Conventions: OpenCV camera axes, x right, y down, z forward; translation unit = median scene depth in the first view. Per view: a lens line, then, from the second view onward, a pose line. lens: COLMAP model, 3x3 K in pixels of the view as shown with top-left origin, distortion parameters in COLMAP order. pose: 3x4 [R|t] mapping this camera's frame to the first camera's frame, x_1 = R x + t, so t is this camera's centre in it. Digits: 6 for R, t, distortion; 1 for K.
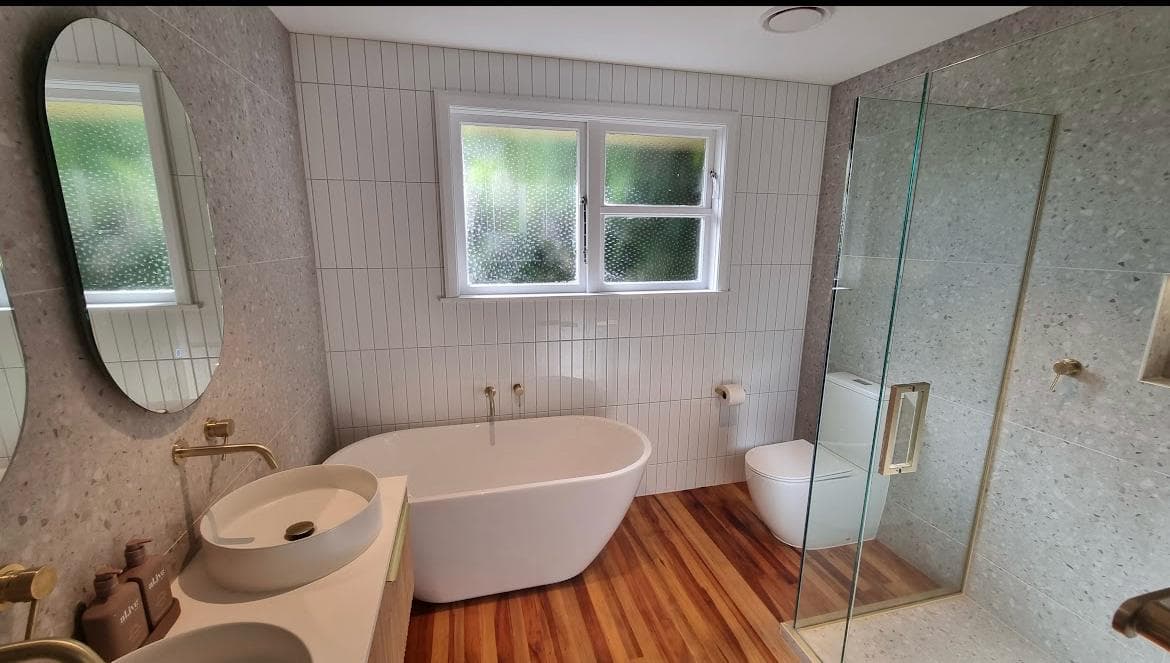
lens RADIAL K [[469.6, 0, 584.2], [0, 469.6, 337.0], [0, 0, 1]] dist [0.000026, -0.000014]
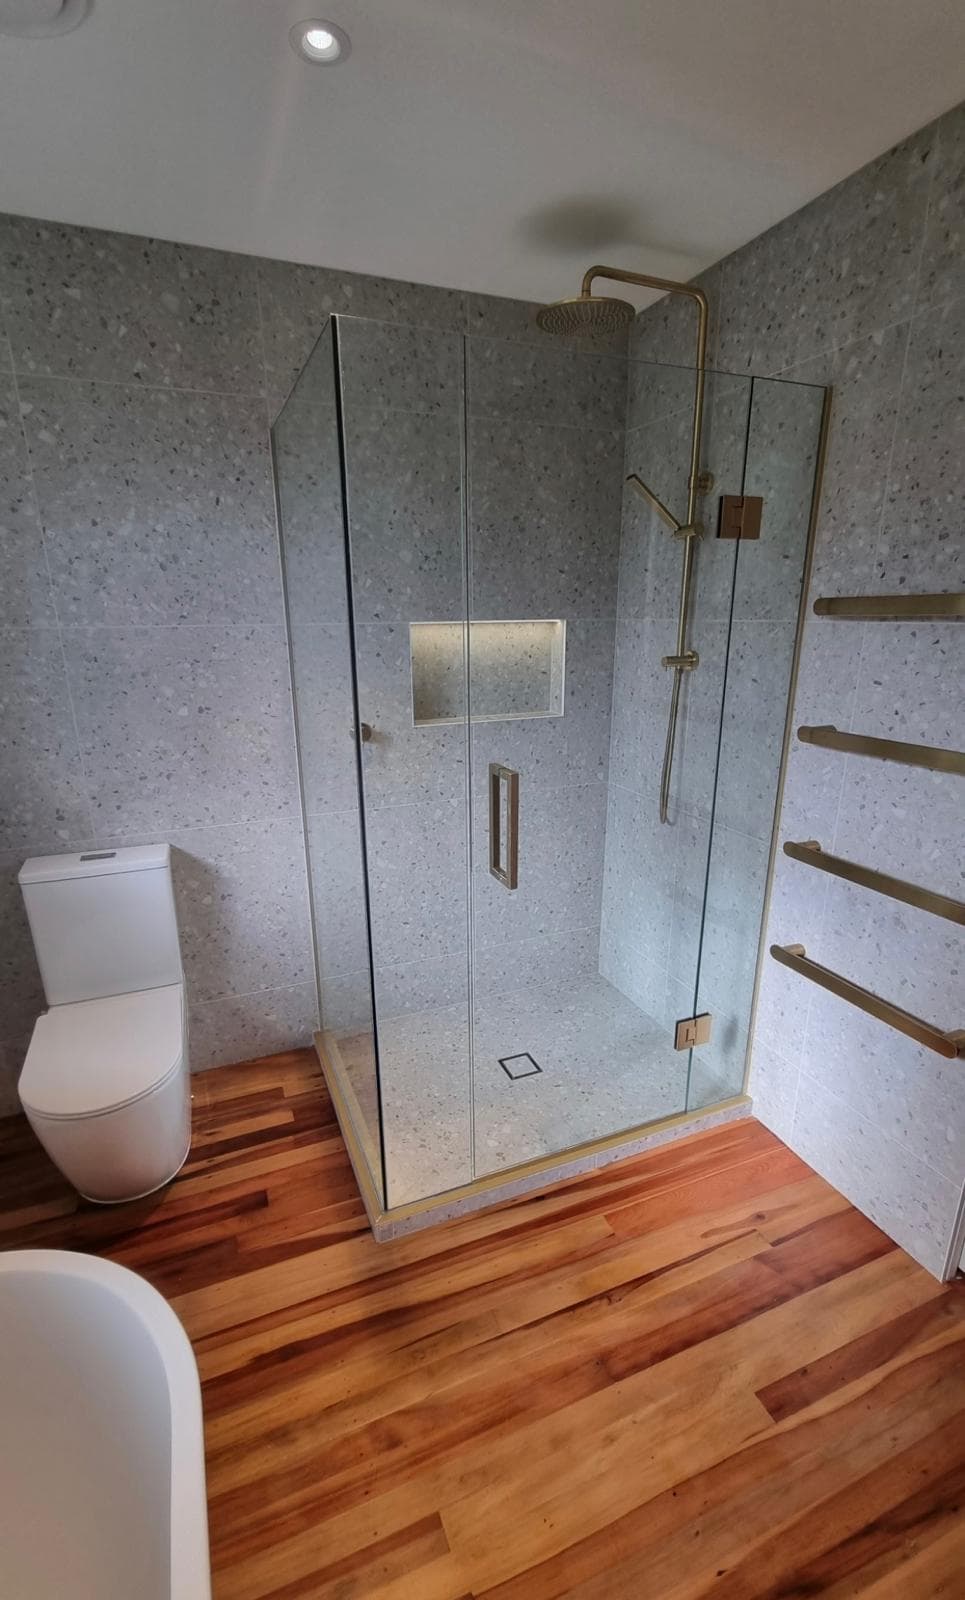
lens RADIAL K [[699.3, 0, 471.8], [0, 699.3, 821.4], [0, 0, 1]] dist [0.002046, 0.000219]
pose [[-0.129538, -0.291333, 0.947811, -0.295944], [0.215719, 0.924690, 0.313709, -0.132734], [-0.967825, 0.245098, -0.056937, 0.762091]]
